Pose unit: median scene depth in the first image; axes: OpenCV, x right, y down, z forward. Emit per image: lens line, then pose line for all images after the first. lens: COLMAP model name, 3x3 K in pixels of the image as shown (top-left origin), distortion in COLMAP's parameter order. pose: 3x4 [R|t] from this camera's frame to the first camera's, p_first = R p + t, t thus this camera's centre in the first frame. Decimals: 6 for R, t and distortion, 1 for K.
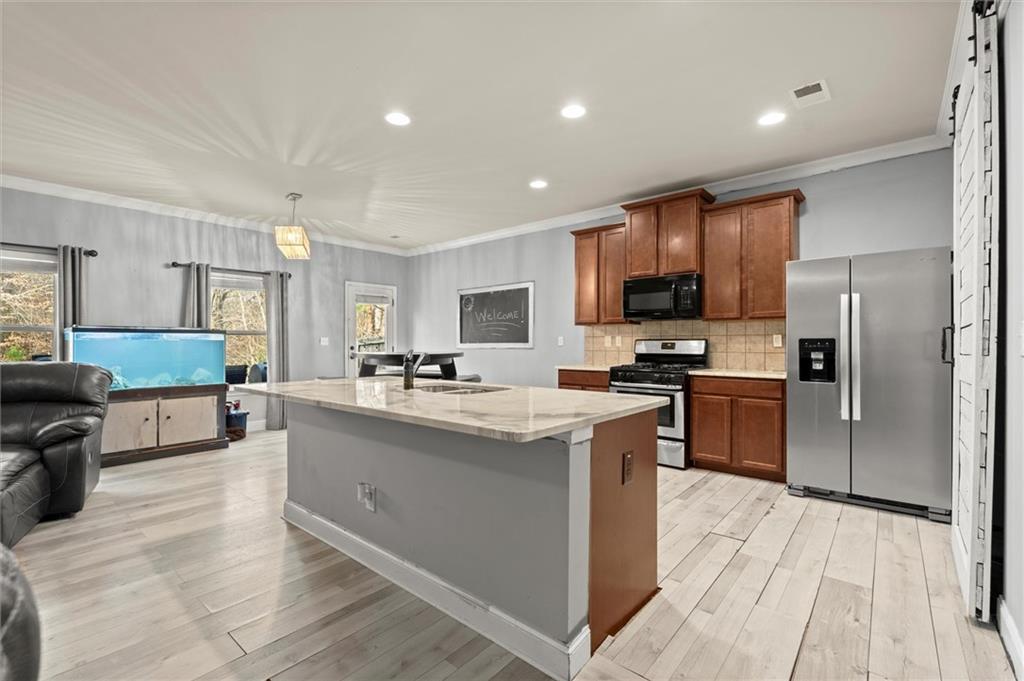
lens RADIAL K [[457.4, 0, 513.0], [0, 457.4, 343.0], [0, 0, 1]] dist [0.003400, -0.004849]
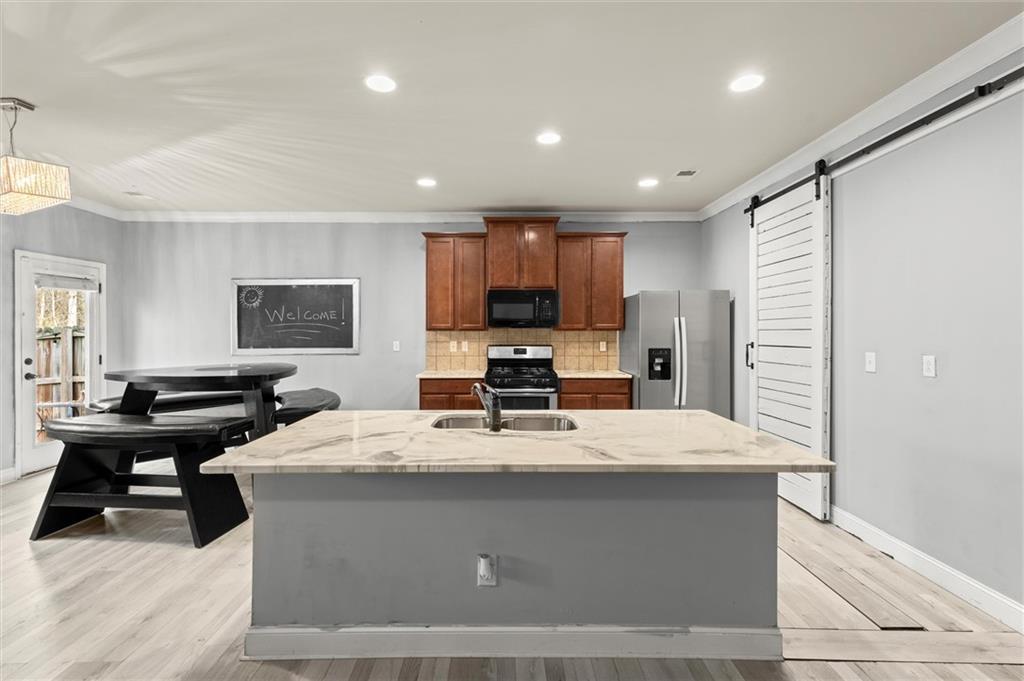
lens RADIAL K [[457.4, 0, 523.8], [0, 457.4, 329.4], [0, 0, 1]] dist [0.003400, -0.004849]
pose [[0.756455, 0.004228, 0.654032, -0.373375], [-0.000993, 0.999985, -0.005316, -0.040642], [-0.654045, 0.003372, 0.756448, 0.159075]]
